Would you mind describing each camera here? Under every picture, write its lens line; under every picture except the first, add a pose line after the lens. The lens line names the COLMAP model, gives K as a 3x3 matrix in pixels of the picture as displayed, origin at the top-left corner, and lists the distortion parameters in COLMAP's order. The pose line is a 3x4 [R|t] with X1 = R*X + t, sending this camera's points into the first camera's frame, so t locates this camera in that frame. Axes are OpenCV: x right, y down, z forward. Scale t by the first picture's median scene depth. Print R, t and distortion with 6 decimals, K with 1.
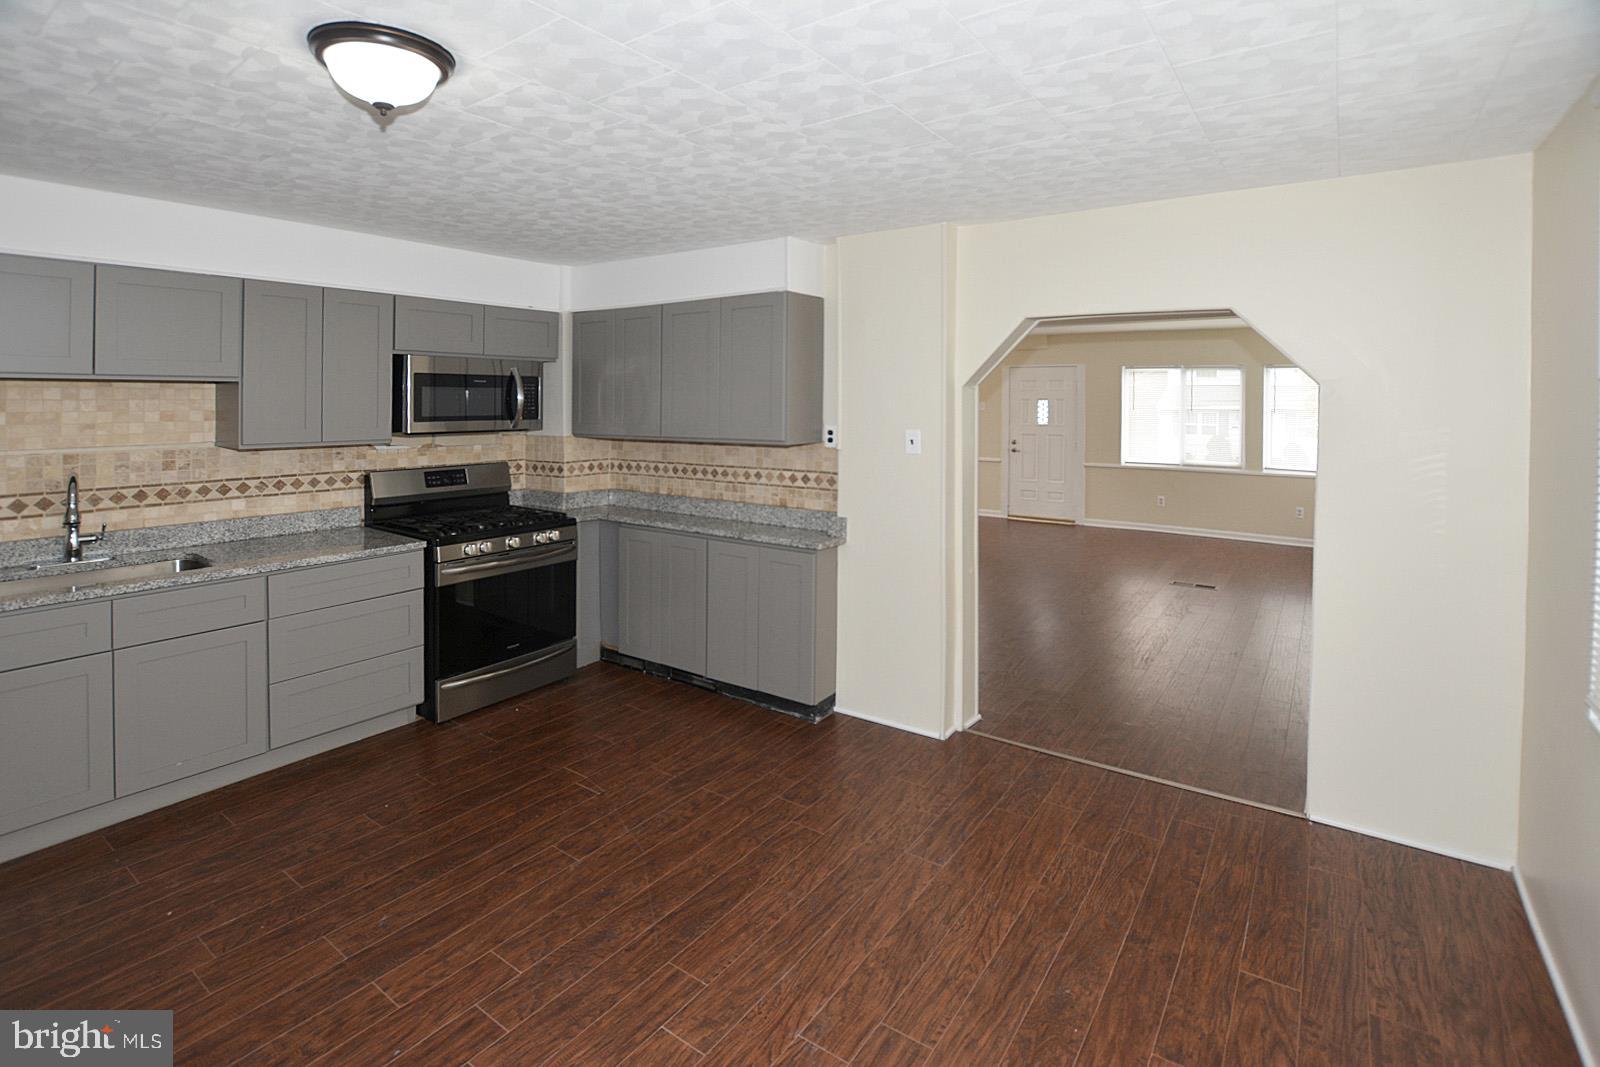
lens RADIAL K [[762.3, 0, 793.0], [0, 762.3, 399.8], [0, 0, 1]] dist [-0.033275, 0.002358]
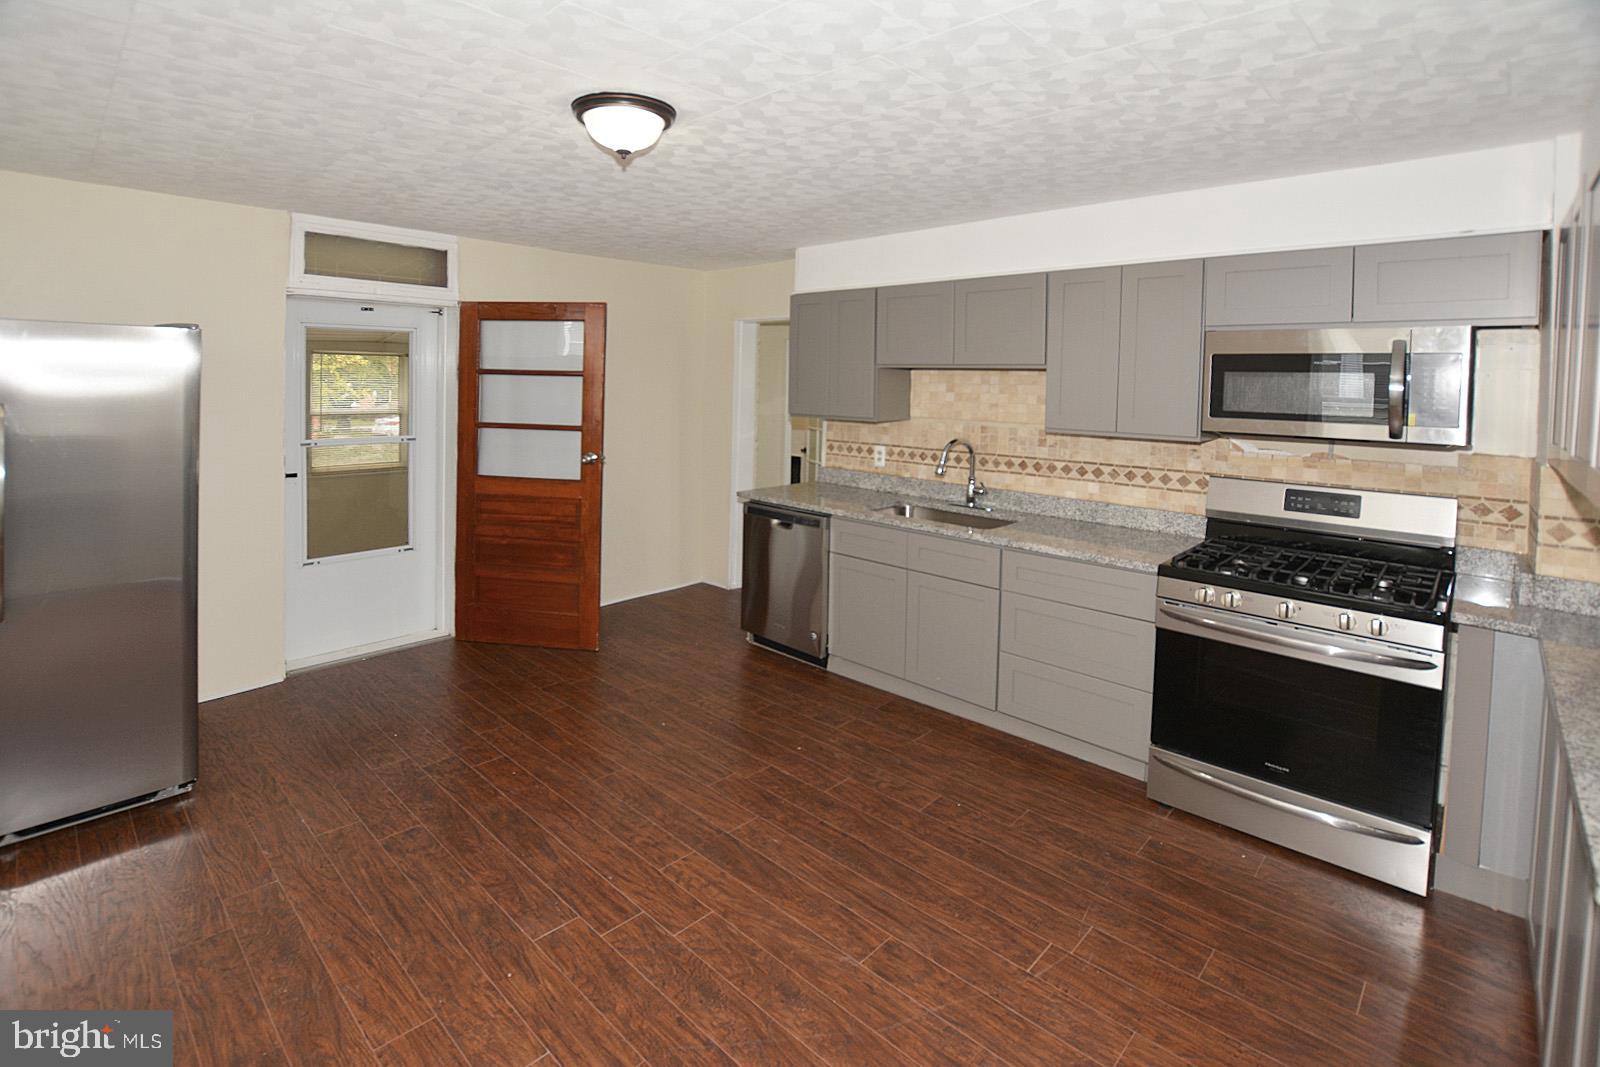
lens RADIAL K [[762.3, 0, 789.3], [0, 762.3, 387.0], [0, 0, 1]] dist [-0.033275, 0.002358]
pose [[-0.140810, 0.006261, -0.990017, 0.359908], [-0.021389, 0.999727, 0.009365, -0.000389], [0.989806, 0.022494, -0.140637, 0.733606]]
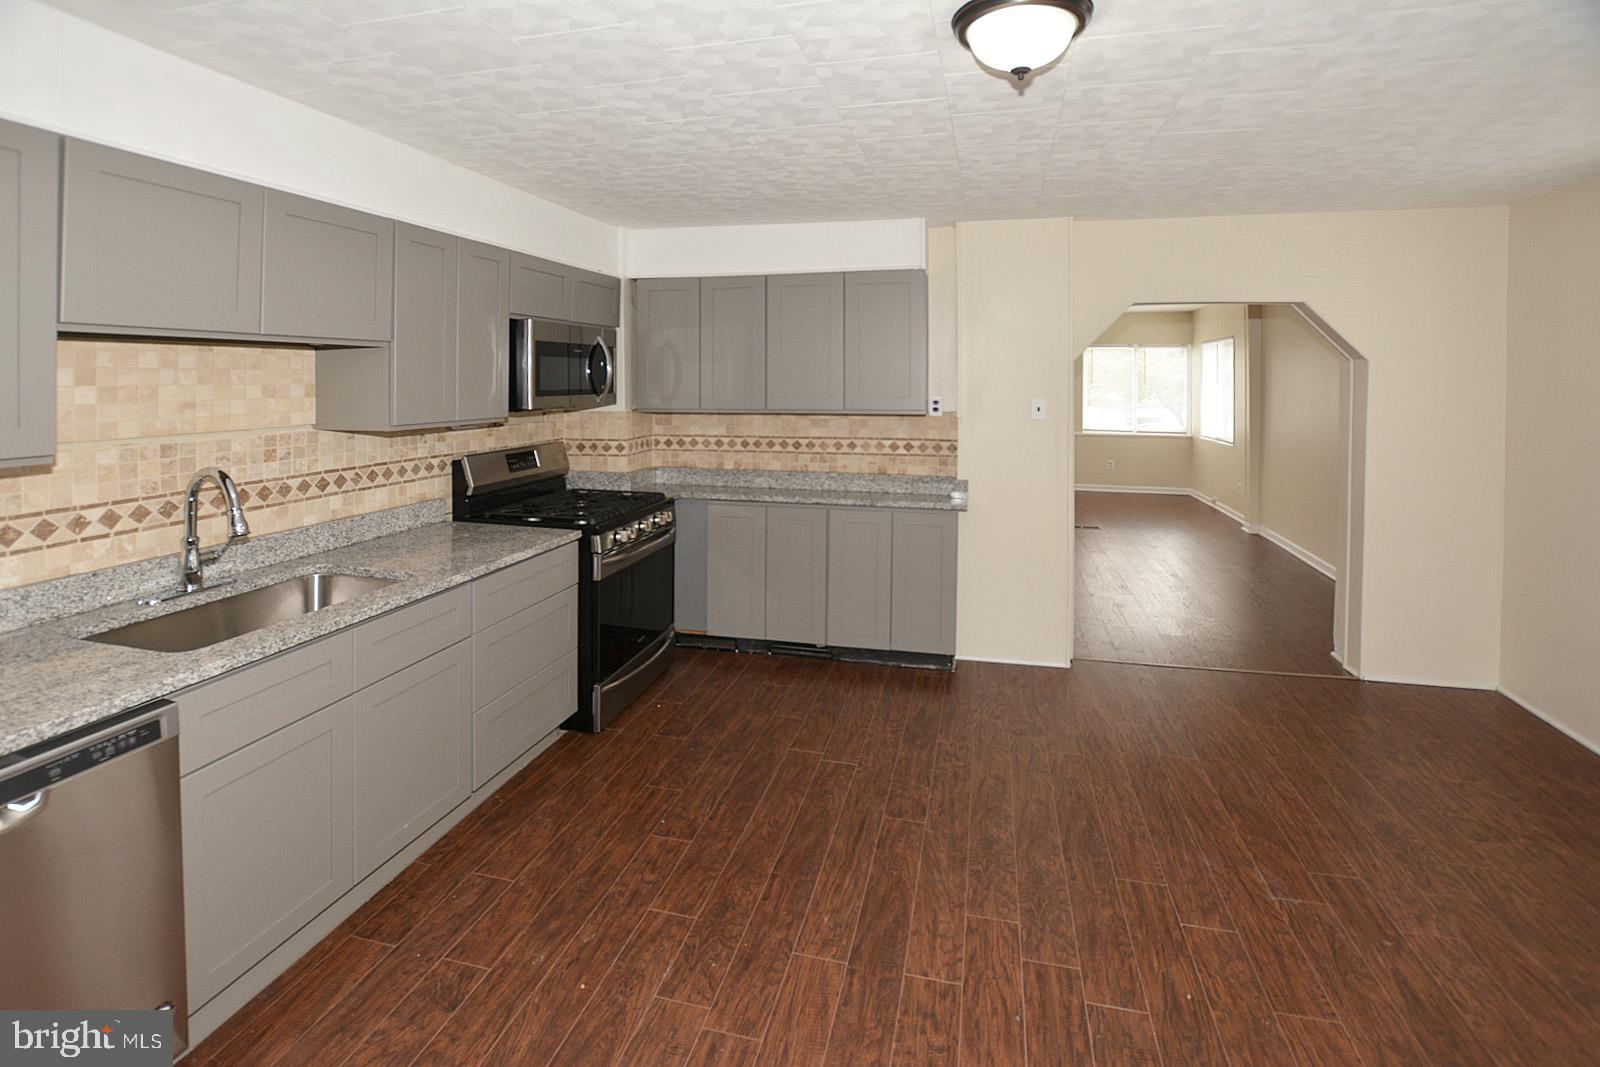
lens RADIAL K [[762.3, 0, 783.6], [0, 762.3, 395.5], [0, 0, 1]] dist [-0.033275, 0.002358]
pose [[0.936657, -0.012120, 0.350039, -0.580760], [0.004580, 0.999739, 0.022361, 0.011728], [-0.350219, -0.019342, 0.936468, 0.094043]]
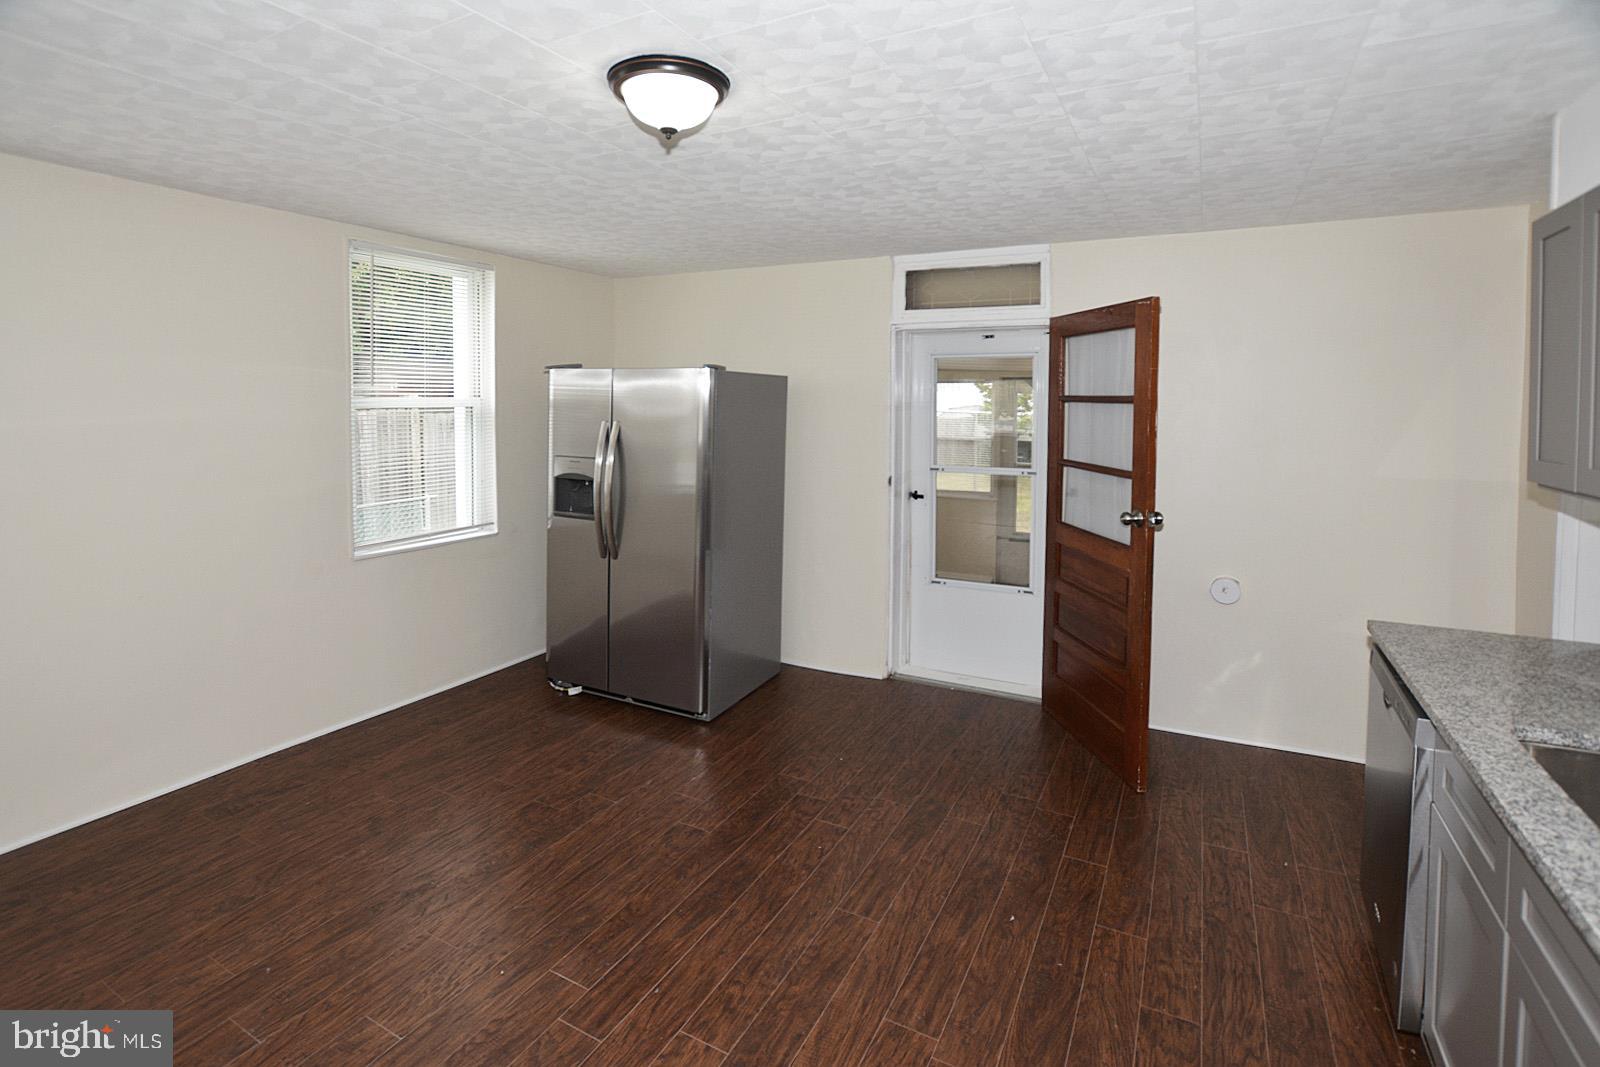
lens RADIAL K [[762.3, 0, 798.5], [0, 762.3, 437.6], [0, 0, 1]] dist [-0.033275, 0.002358]
pose [[-0.991247, 0.001928, -0.132009, -0.298619], [-0.005947, 0.998227, 0.059232, -0.011169], [0.131889, 0.059498, -0.989477, 1.042647]]
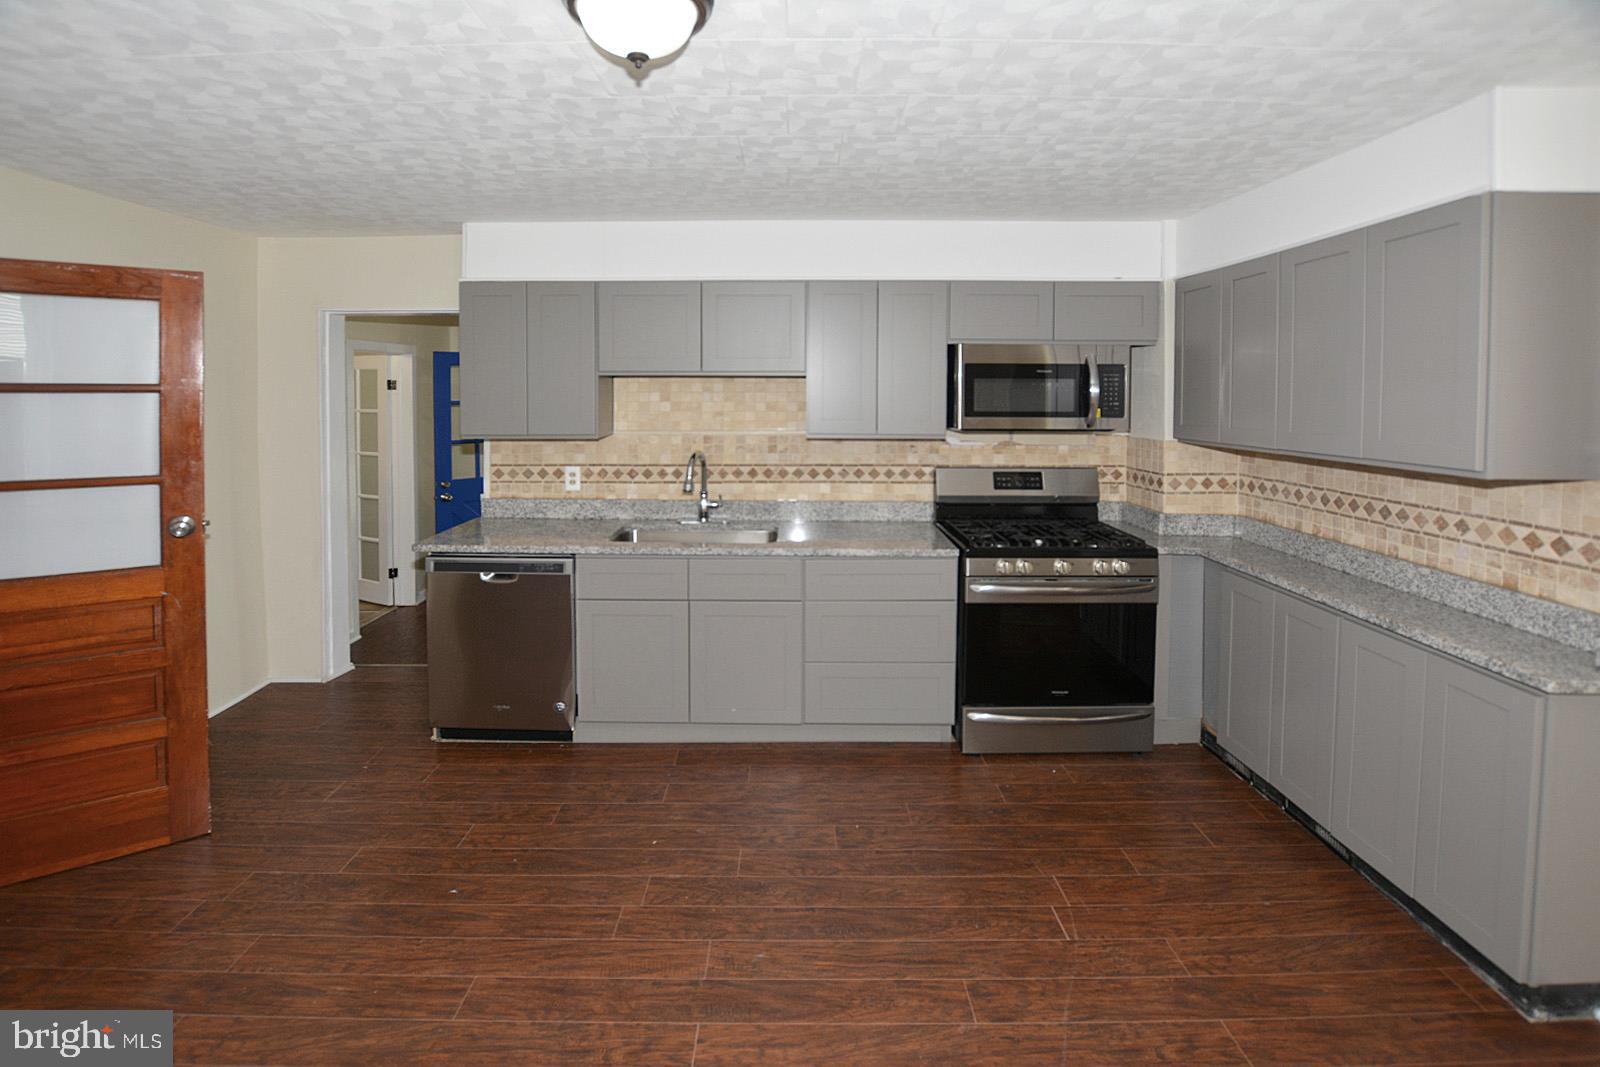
lens RADIAL K [[762.3, 0, 785.5], [0, 762.3, 404.0], [0, 0, 1]] dist [-0.033275, 0.002358]
pose [[0.579327, 0.014045, -0.814974, 0.135442], [-0.001878, 0.999872, 0.015896, -0.001114], [0.815093, -0.007678, 0.579280, 0.309730]]
